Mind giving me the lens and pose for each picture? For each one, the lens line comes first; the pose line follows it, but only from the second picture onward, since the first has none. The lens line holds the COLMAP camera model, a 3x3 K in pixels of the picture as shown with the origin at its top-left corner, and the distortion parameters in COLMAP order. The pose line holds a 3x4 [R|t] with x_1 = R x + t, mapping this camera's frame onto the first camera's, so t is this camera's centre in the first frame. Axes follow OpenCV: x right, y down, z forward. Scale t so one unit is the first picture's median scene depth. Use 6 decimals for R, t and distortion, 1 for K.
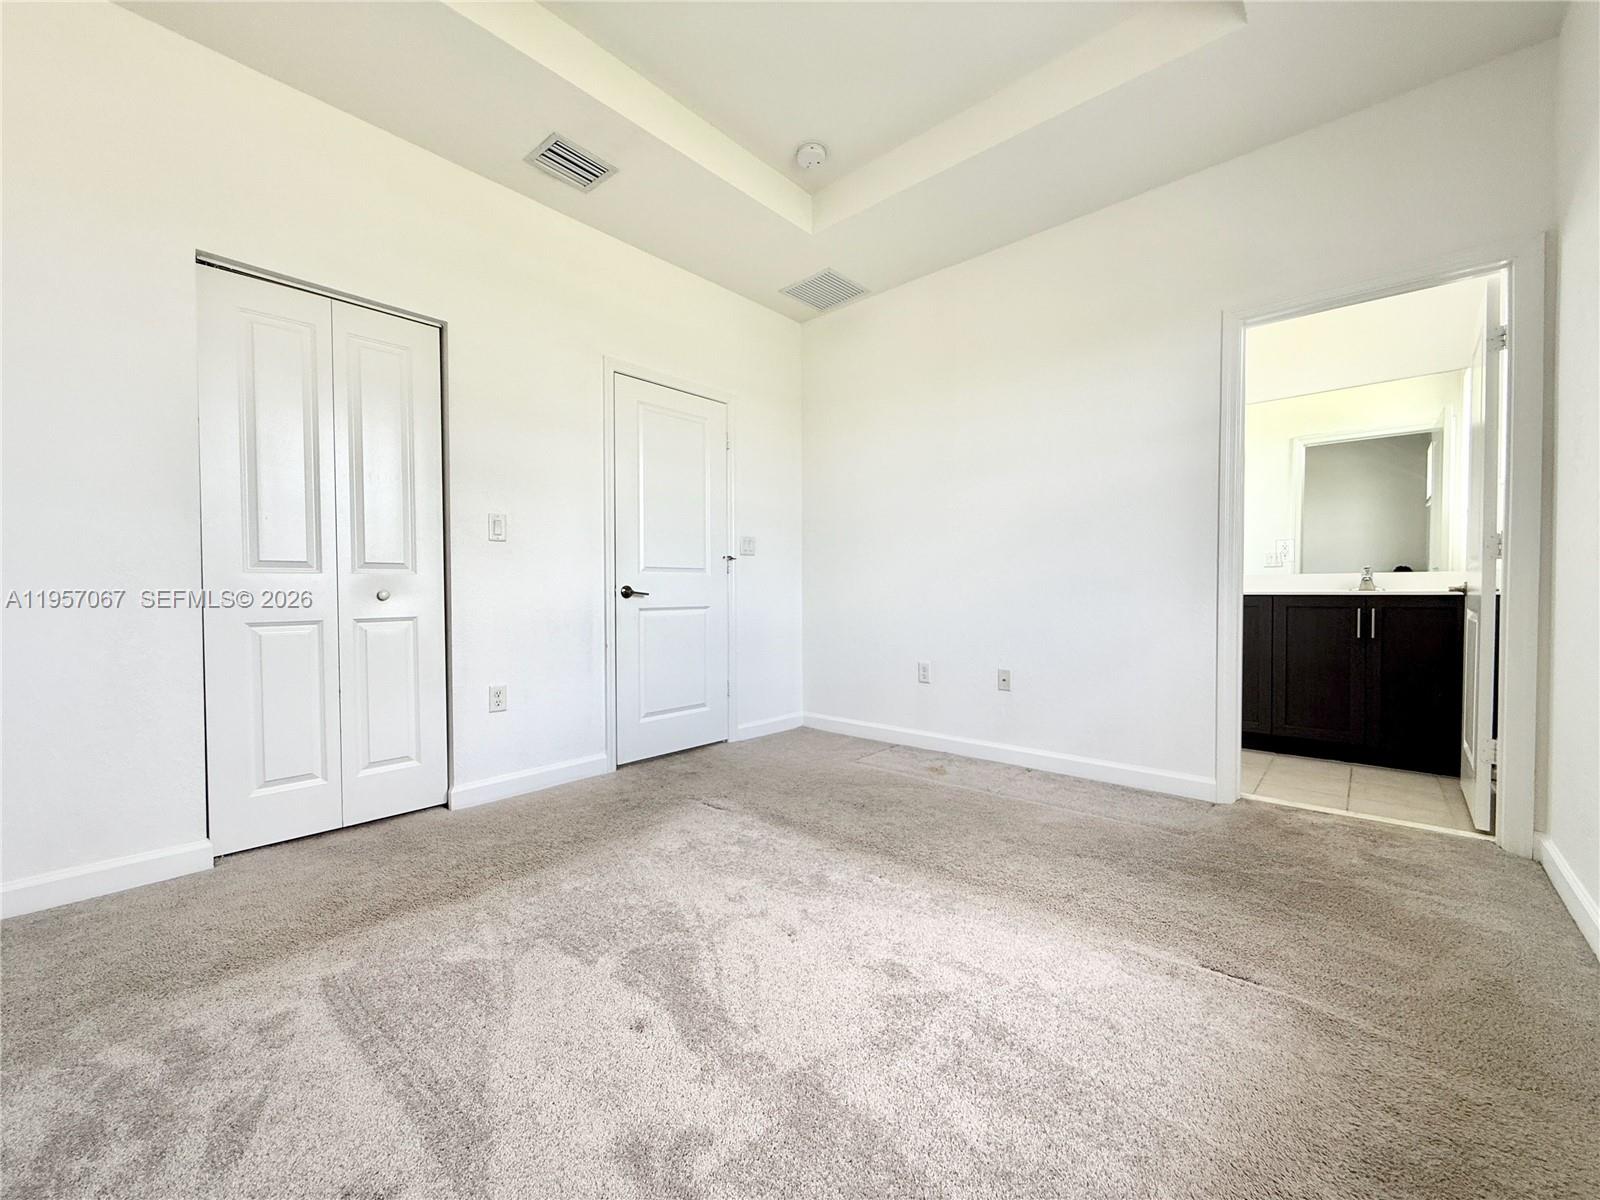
lens RADIAL K [[636.2, 0, 793.5], [0, 636.2, 604.0], [0, 0, 1]] dist [0.000020, 0.000120]
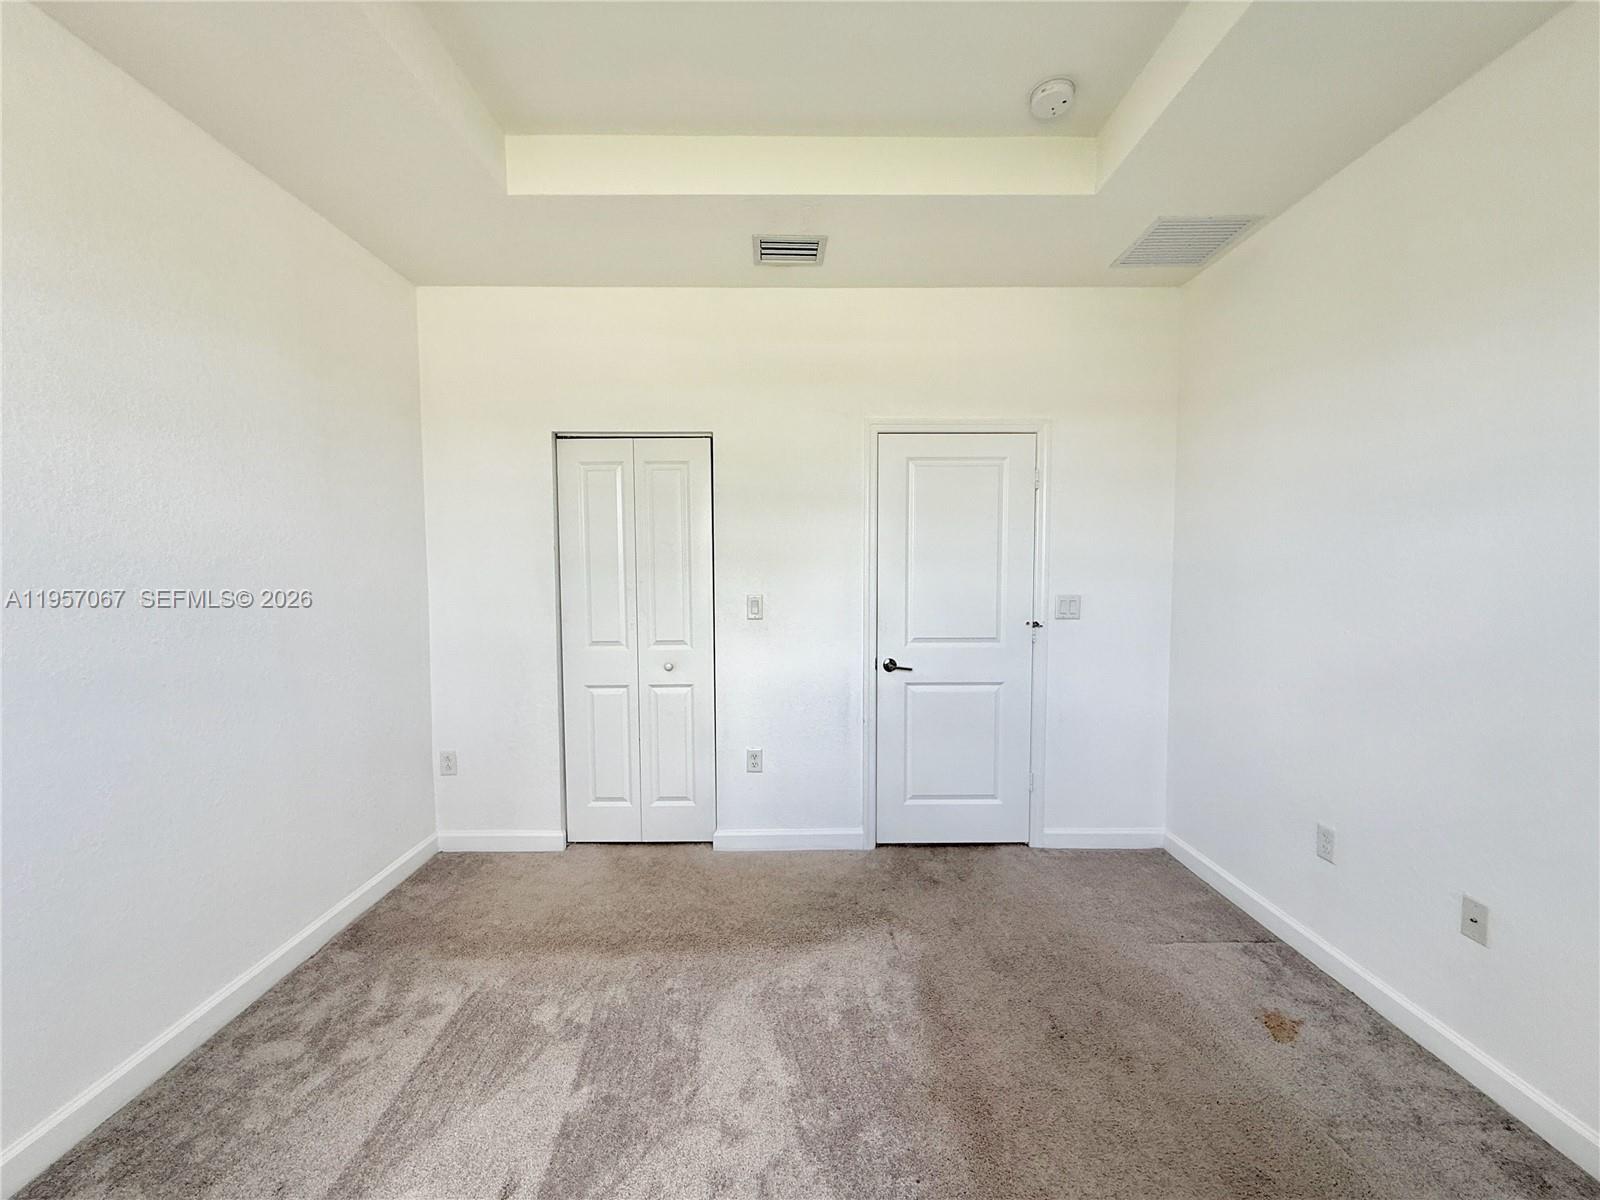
lens RADIAL K [[636.2, 0, 792.1], [0, 636.2, 604.6], [0, 0, 1]] dist [0.000020, 0.000120]
pose [[0.674735, 0.044987, -0.736687, 0.385830], [-0.014166, 0.998746, 0.048015, -0.177666], [0.737924, -0.021962, 0.674527, 0.304960]]
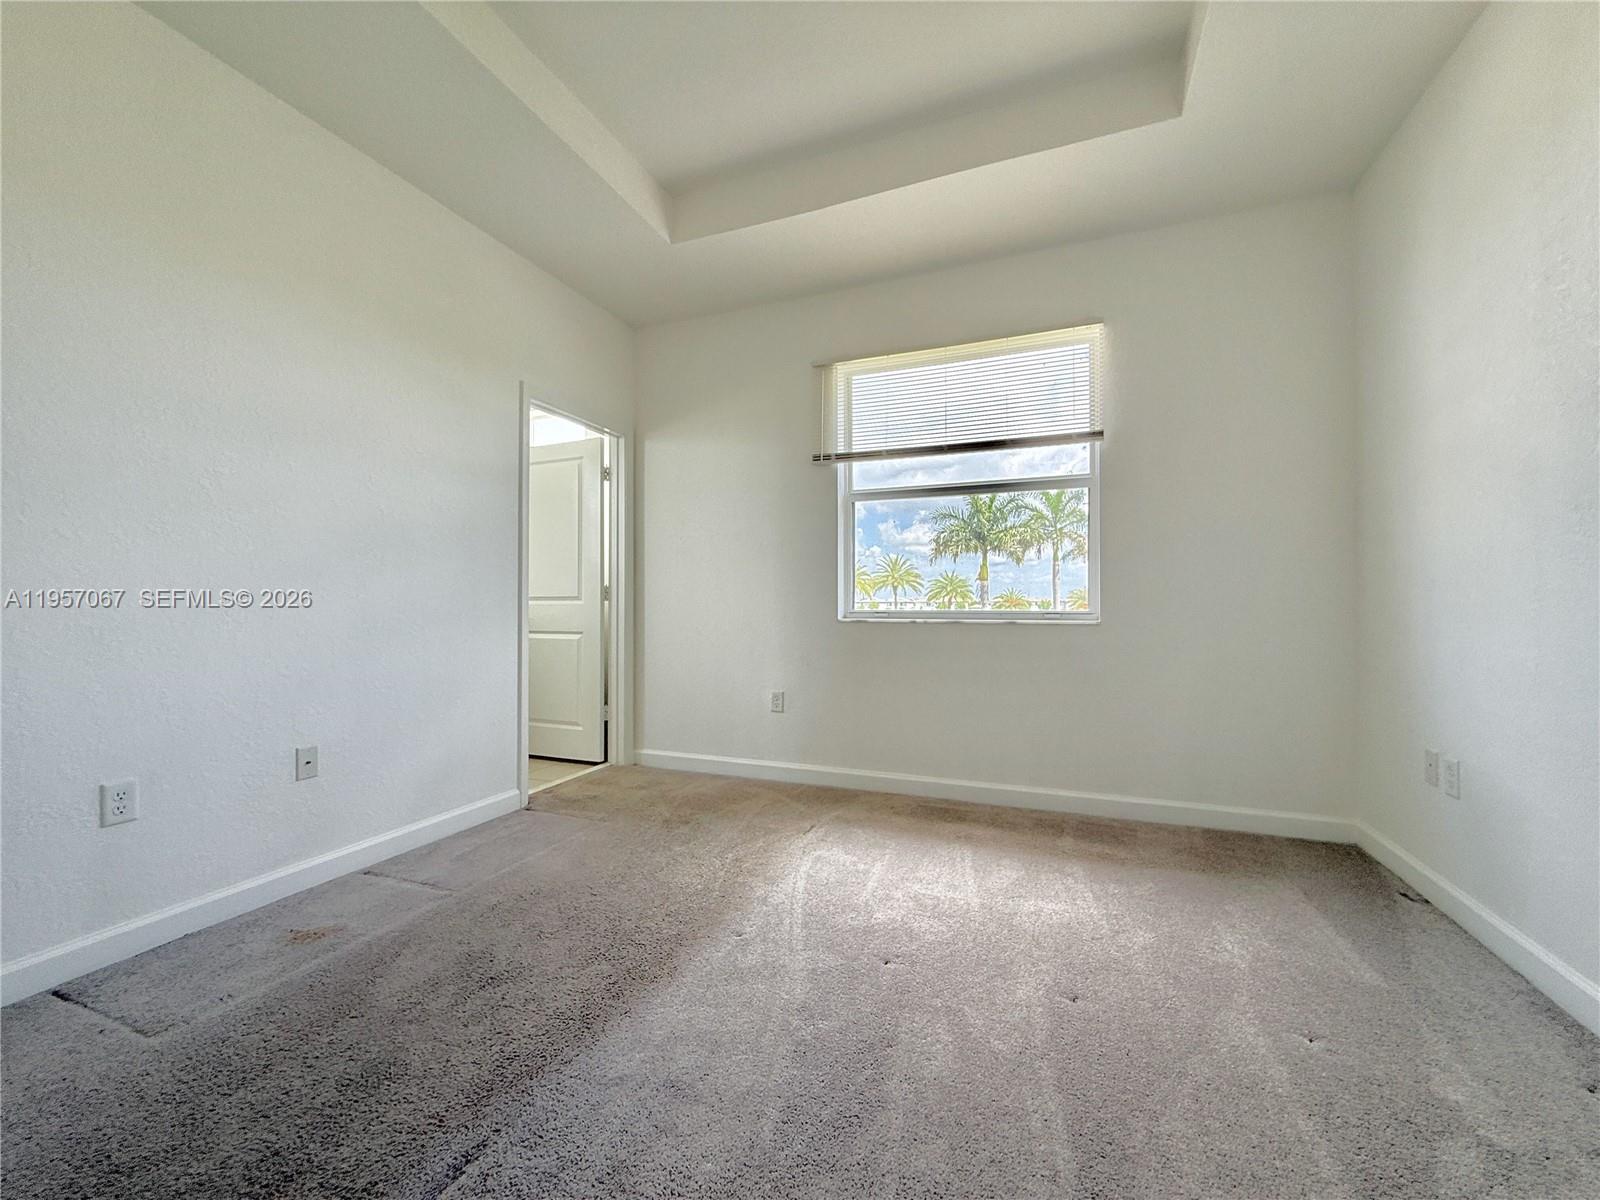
lens RADIAL K [[636.2, 0, 796.4], [0, 636.2, 605.6], [0, 0, 1]] dist [0.000020, 0.000120]
pose [[-0.339534, 0.004631, 0.940582, -0.553913], [0.023957, 0.999706, 0.003726, -0.041306], [-0.940289, 0.023799, -0.339545, 0.876919]]
